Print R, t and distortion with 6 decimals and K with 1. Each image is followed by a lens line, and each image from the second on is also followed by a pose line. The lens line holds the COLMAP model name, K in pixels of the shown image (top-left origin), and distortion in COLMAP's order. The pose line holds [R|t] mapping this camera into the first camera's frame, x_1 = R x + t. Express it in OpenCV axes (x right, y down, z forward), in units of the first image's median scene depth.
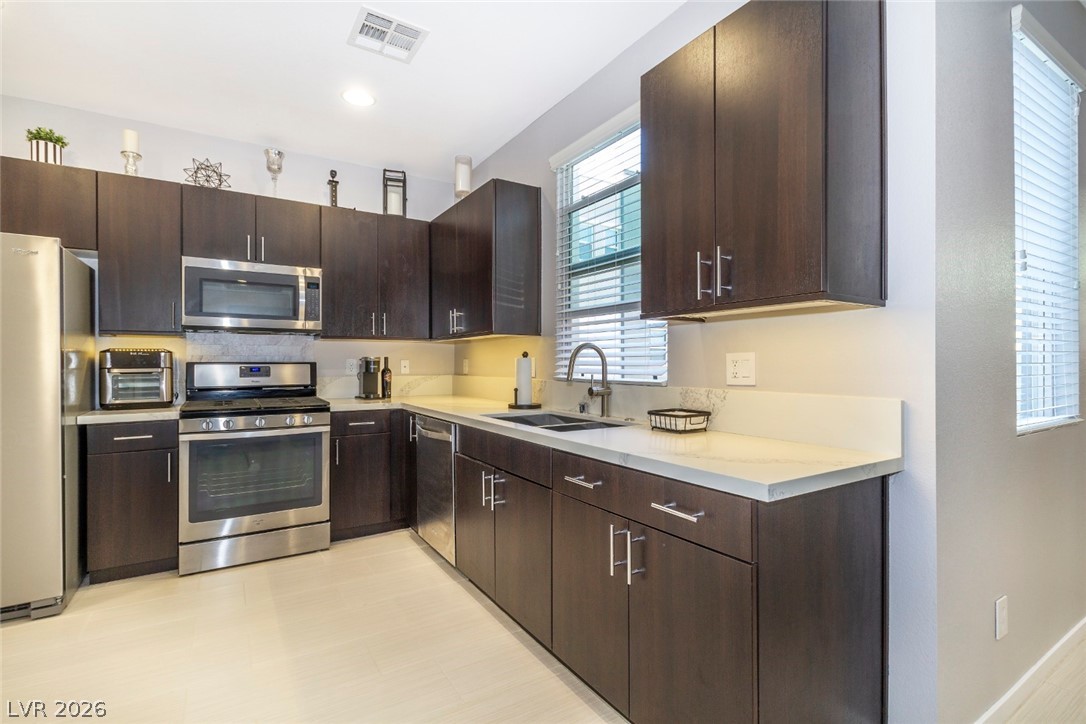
lens RADIAL K [[500.8, 0, 541.1], [0, 500.8, 366.7], [0, 0, 1]] dist [0.004049, -0.001984]
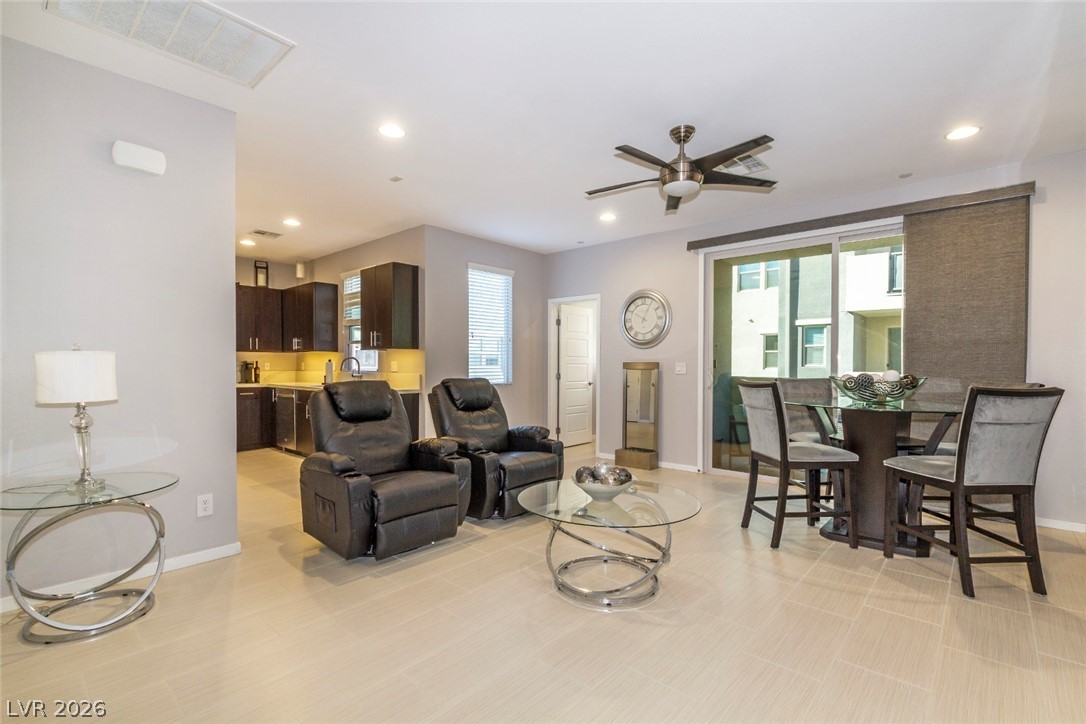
lens RADIAL K [[500.8, 0, 541.9], [0, 500.8, 370.0], [0, 0, 1]] dist [0.004049, -0.001984]
pose [[0.963260, -0.001372, 0.268566, 0.262956], [0.000753, 0.999997, 0.002408, 0.013318], [-0.268568, -0.002118, 0.963258, -1.330230]]
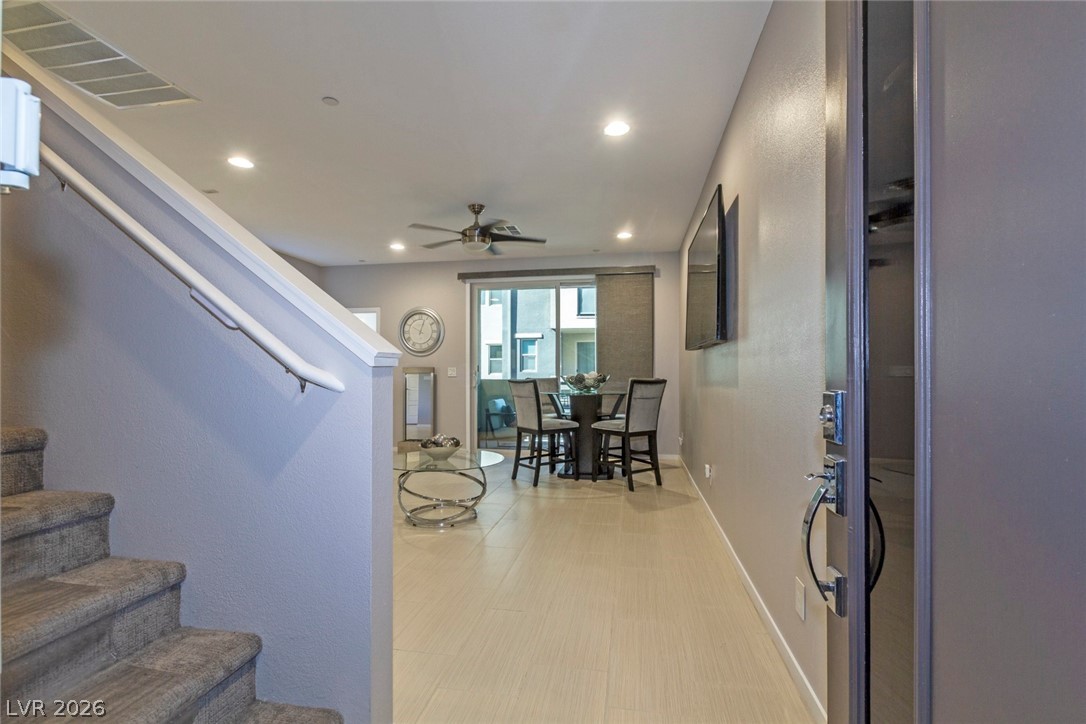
lens RADIAL K [[500.8, 0, 555.0], [0, 500.8, 369.6], [0, 0, 1]] dist [0.004049, -0.001984]
pose [[0.666024, 0.000314, 0.745930, -0.143964], [0.010003, 0.999906, -0.009352, 0.026207], [-0.745863, 0.013690, 0.665958, -1.578816]]
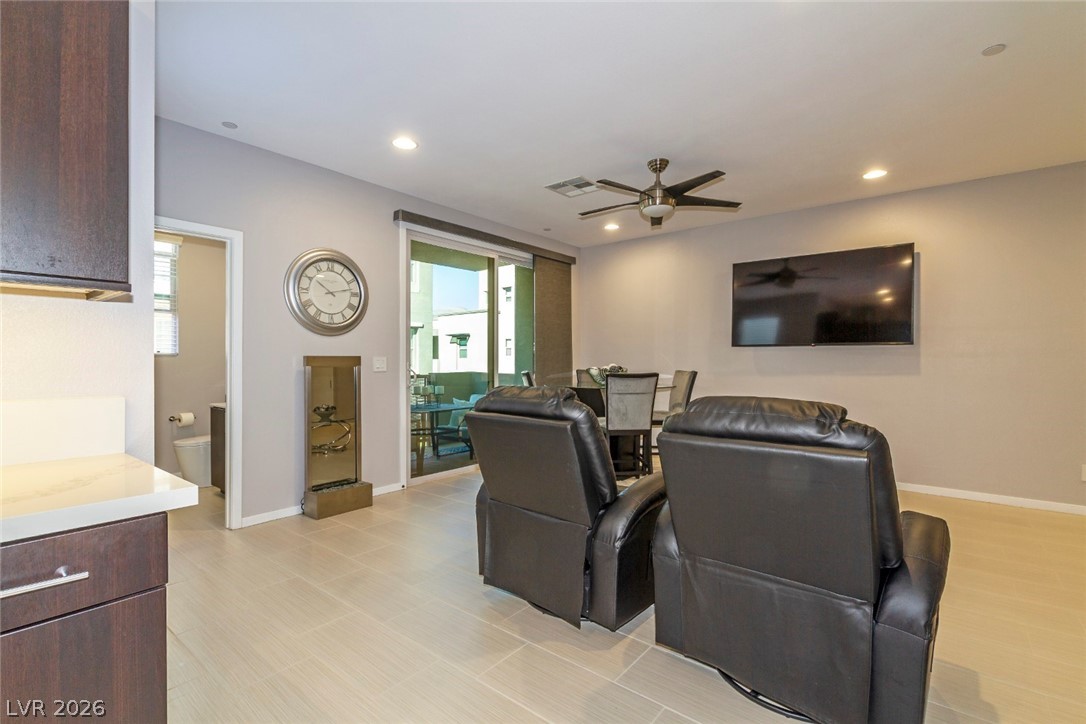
lens RADIAL K [[500.8, 0, 543.0], [0, 500.8, 363.4], [0, 0, 1]] dist [0.004049, -0.001984]
pose [[-0.317791, -0.009707, 0.948111, -0.247737], [0.000335, 0.999946, 0.010350, -0.004750], [-0.948161, 0.003607, -0.317771, 0.253573]]
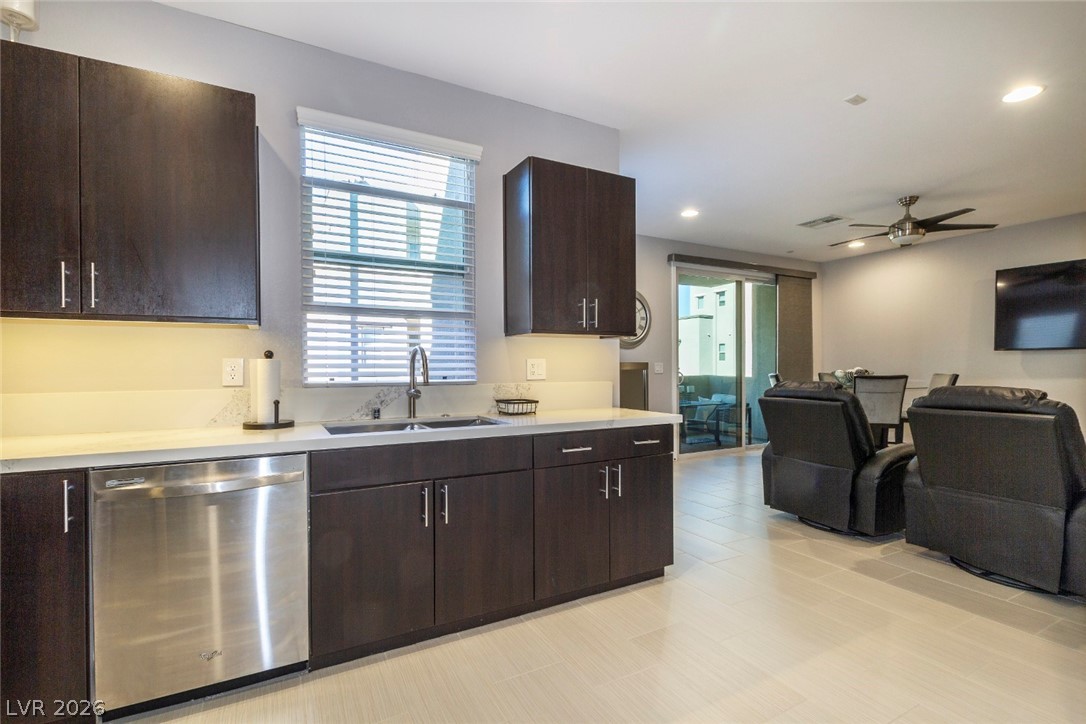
lens RADIAL K [[500.8, 0, 526.3], [0, 500.8, 372.5], [0, 0, 1]] dist [0.004049, -0.001984]
pose [[0.098771, -0.017479, 0.994957, -0.735856], [0.006355, 0.999836, 0.016933, -0.007180], [-0.995090, 0.004651, 0.098866, 0.554875]]
